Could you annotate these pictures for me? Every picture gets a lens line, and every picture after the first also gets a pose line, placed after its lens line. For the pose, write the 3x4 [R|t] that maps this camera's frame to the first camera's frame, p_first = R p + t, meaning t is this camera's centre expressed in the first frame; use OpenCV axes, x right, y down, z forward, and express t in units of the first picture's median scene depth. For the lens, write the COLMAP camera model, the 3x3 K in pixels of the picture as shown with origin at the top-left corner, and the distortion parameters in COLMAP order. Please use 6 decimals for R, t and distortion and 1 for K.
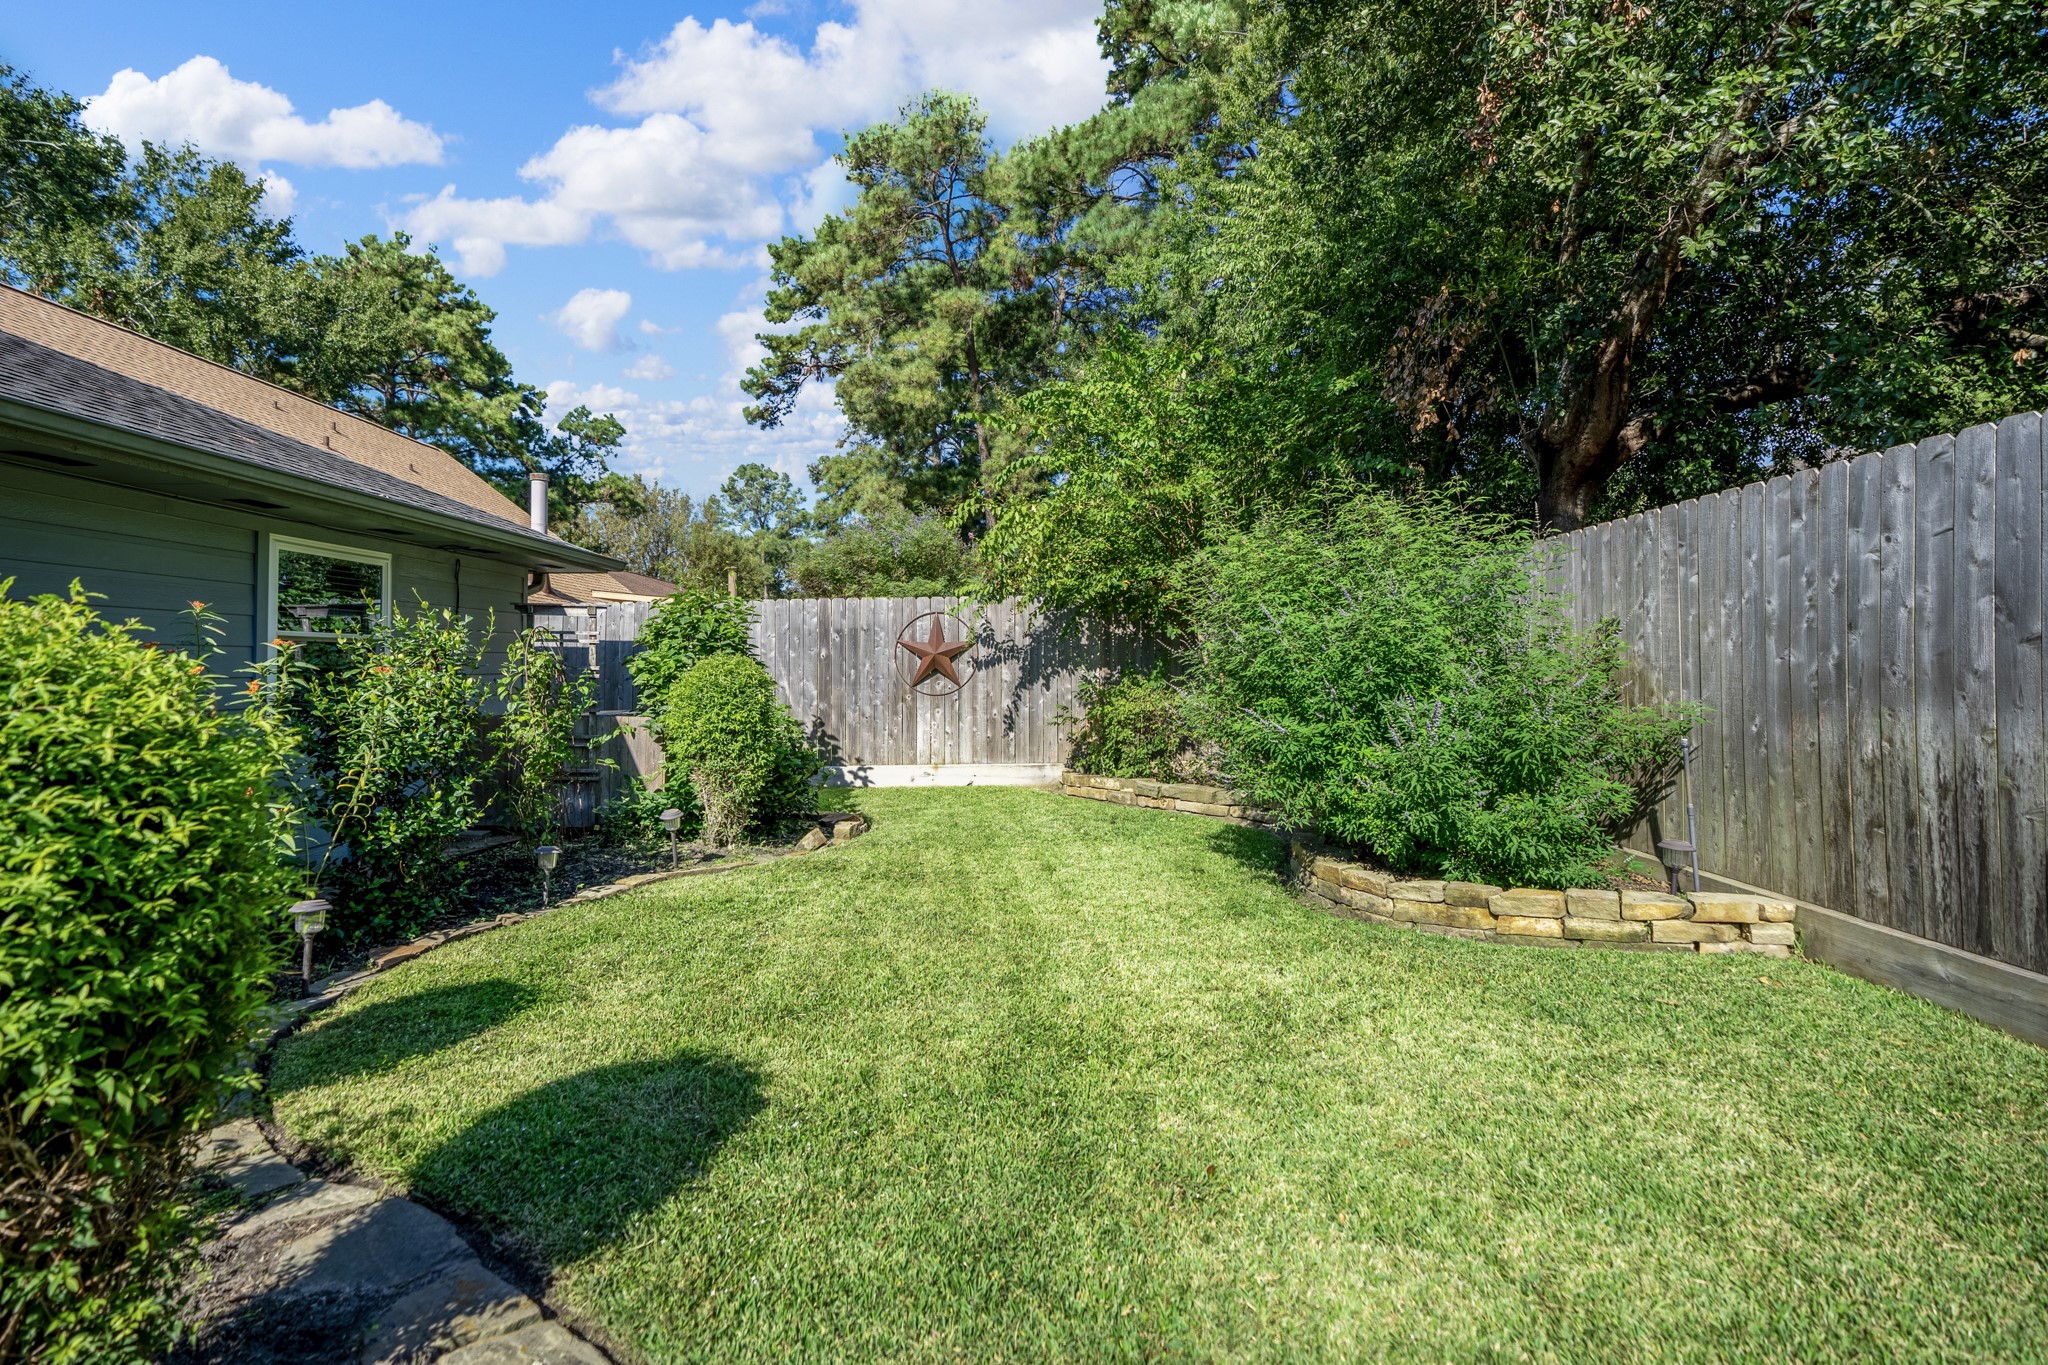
lens RADIAL K [[1010.5, 0, 1019.2], [0, 1010.5, 640.6], [0, 0, 1]] dist [0.000230, 0.000345]
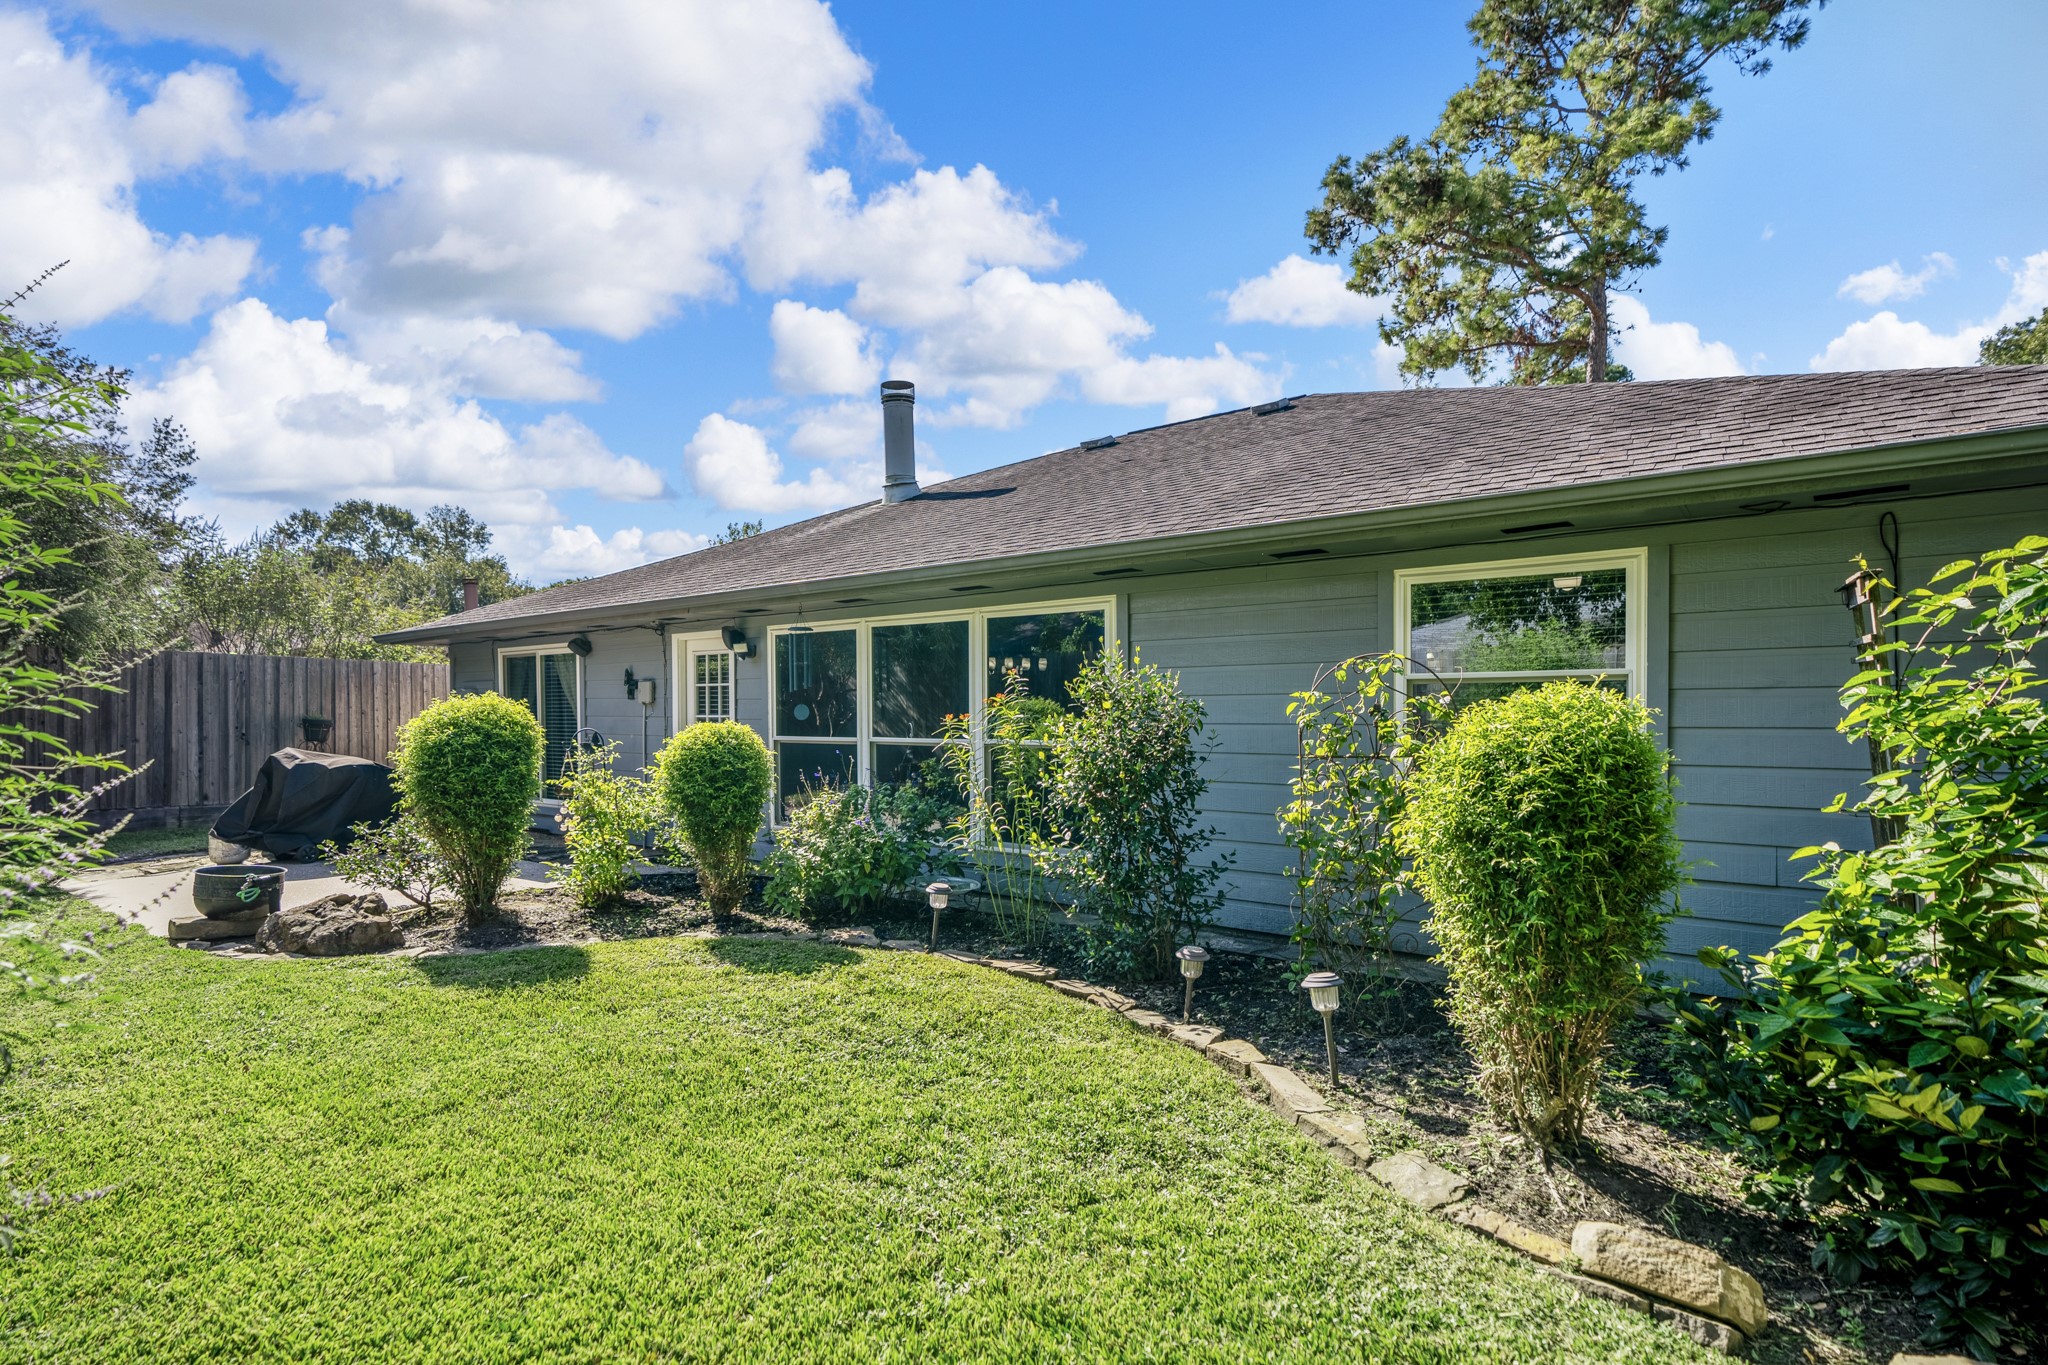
lens RADIAL K [[1013.8, 0, 1028.5], [0, 1013.8, 672.8], [0, 0, 1]] dist [0.000102, 0.000574]
pose [[-0.609036, -0.008459, -0.793097, 0.057297], [0.036869, 0.998560, -0.038963, 0.004010], [0.792285, -0.052971, -0.607847, 0.326220]]
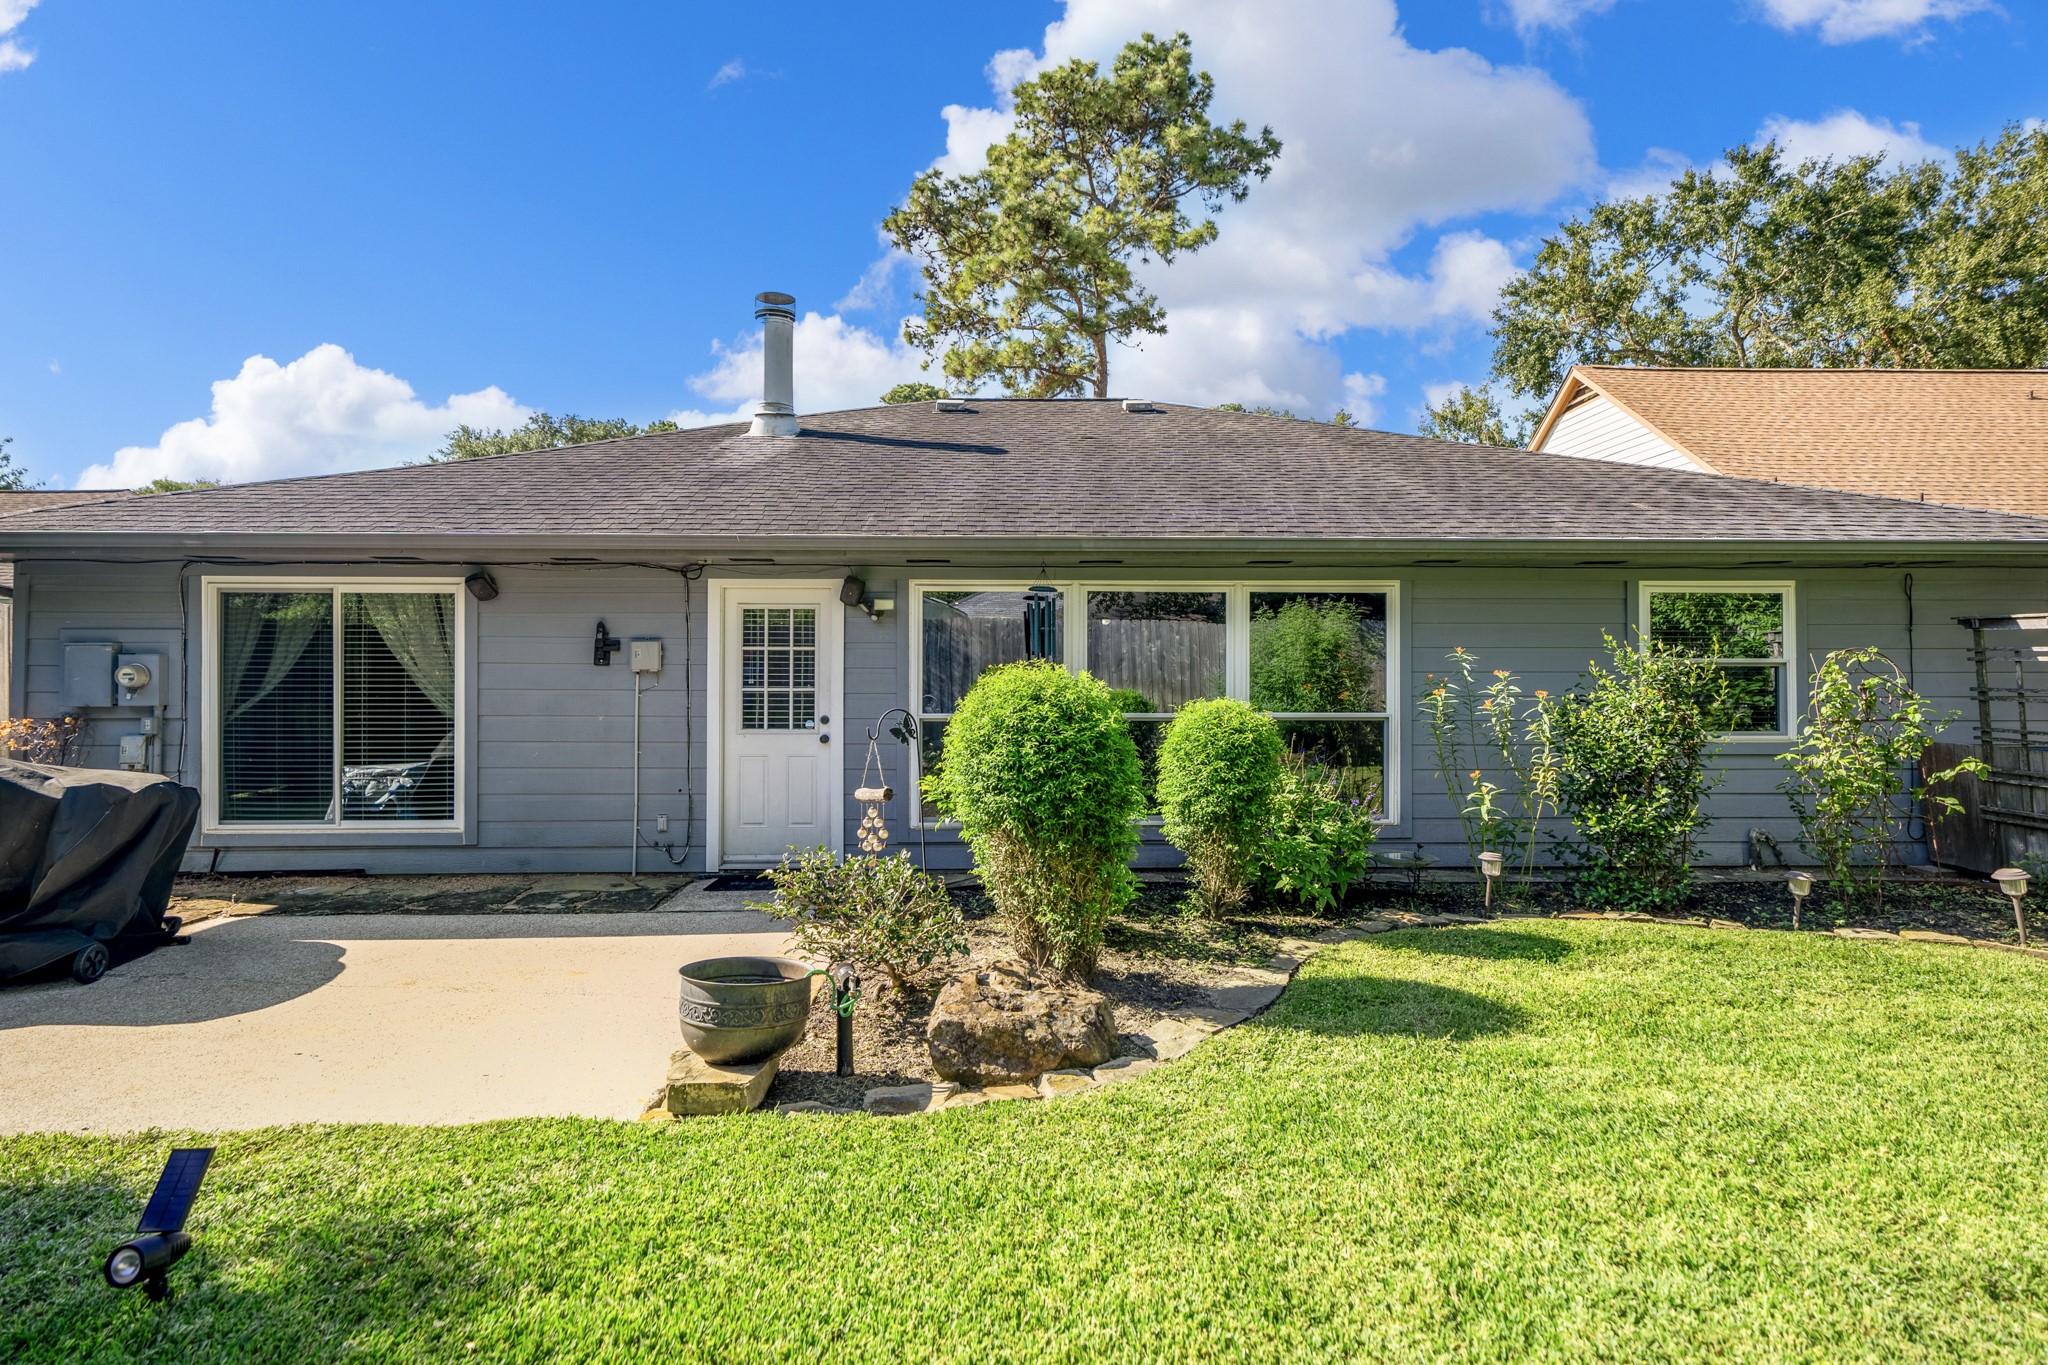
lens RADIAL K [[1013.8, 0, 1028.5], [0, 1013.8, 672.8], [0, 0, 1]] dist [0.000102, 0.000574]
pose [[0.019310, -0.001977, -0.999812, 0.121884], [0.024279, 0.999704, -0.001508, -0.002234], [0.999519, -0.024245, 0.019352, 0.052658]]
